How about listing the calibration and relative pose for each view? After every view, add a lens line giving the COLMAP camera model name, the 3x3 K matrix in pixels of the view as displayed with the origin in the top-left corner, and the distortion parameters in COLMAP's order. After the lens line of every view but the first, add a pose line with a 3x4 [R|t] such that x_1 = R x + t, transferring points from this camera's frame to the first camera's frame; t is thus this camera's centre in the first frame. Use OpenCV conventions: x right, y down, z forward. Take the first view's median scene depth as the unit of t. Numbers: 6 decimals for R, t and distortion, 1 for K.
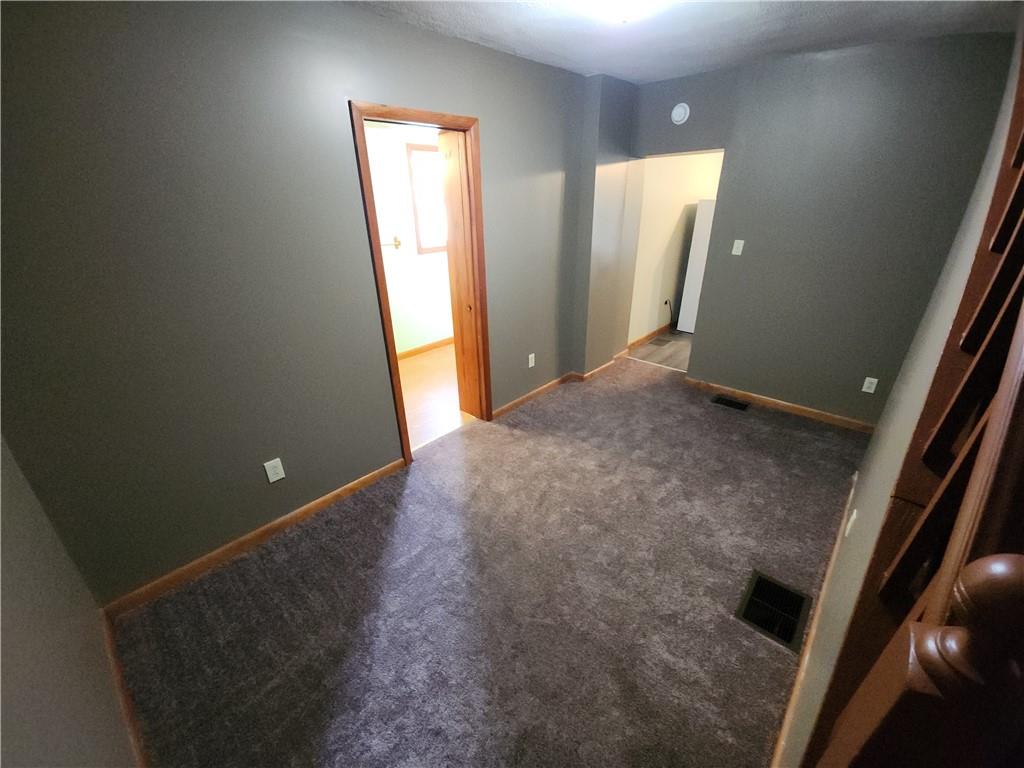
lens RADIAL K [[417.8, 0, 512.0], [0, 417.8, 384.0], [0, 0, 1]] dist [-0.000314, -0.000046]
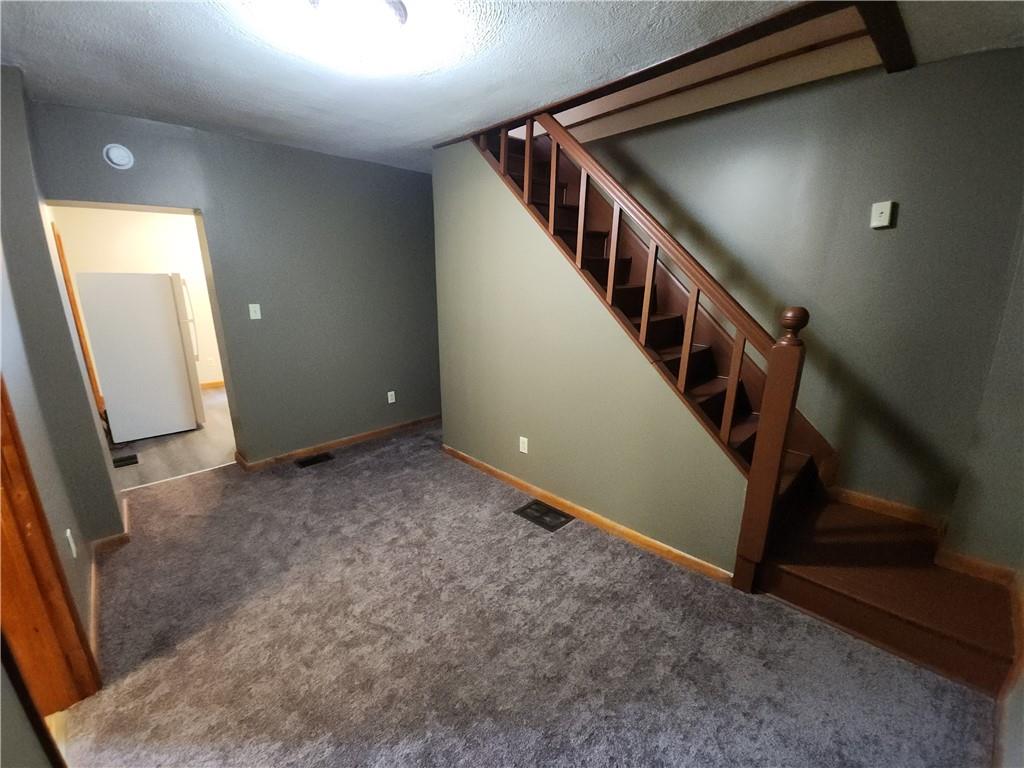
lens RADIAL K [[419.7, 0, 512.0], [0, 419.7, 384.0], [0, 0, 1]] dist [-0.000458, -0.000028]
pose [[0.068752, -0.226860, 0.971498, -0.401588], [0.418189, 0.890671, 0.178391, -0.105801], [-0.905754, 0.394005, 0.156106, 0.385990]]
